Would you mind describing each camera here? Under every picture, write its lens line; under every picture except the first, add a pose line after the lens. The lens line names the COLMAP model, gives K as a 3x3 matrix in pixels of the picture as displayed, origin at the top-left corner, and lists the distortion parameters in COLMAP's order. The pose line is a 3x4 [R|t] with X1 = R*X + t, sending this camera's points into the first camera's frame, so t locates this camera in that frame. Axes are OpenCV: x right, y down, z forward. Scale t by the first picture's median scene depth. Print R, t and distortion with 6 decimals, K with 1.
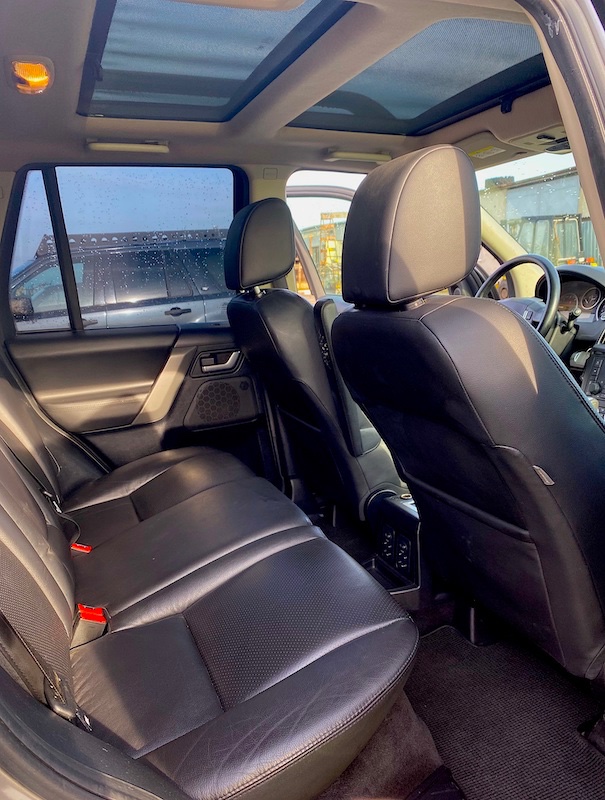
lens RADIAL K [[612.9, 0, 305.3], [0, 612.9, 401.0], [0, 0, 1]] dist [0.006305, 0.003572]
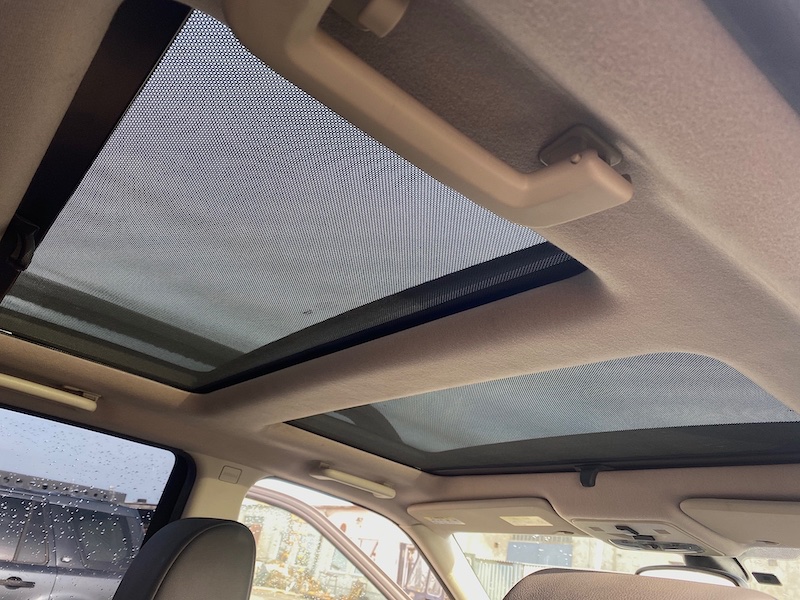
lens RADIAL K [[617.7, 0, 400.9], [0, 617.7, 297.8], [0, 0, 1]] dist [-0.009088, 0.014653]
pose [[0.934947, 0.298821, 0.191258, -0.077805], [-0.127826, 0.786589, -0.604101, -0.142719], [-0.330960, 0.540355, 0.773616, 0.314898]]
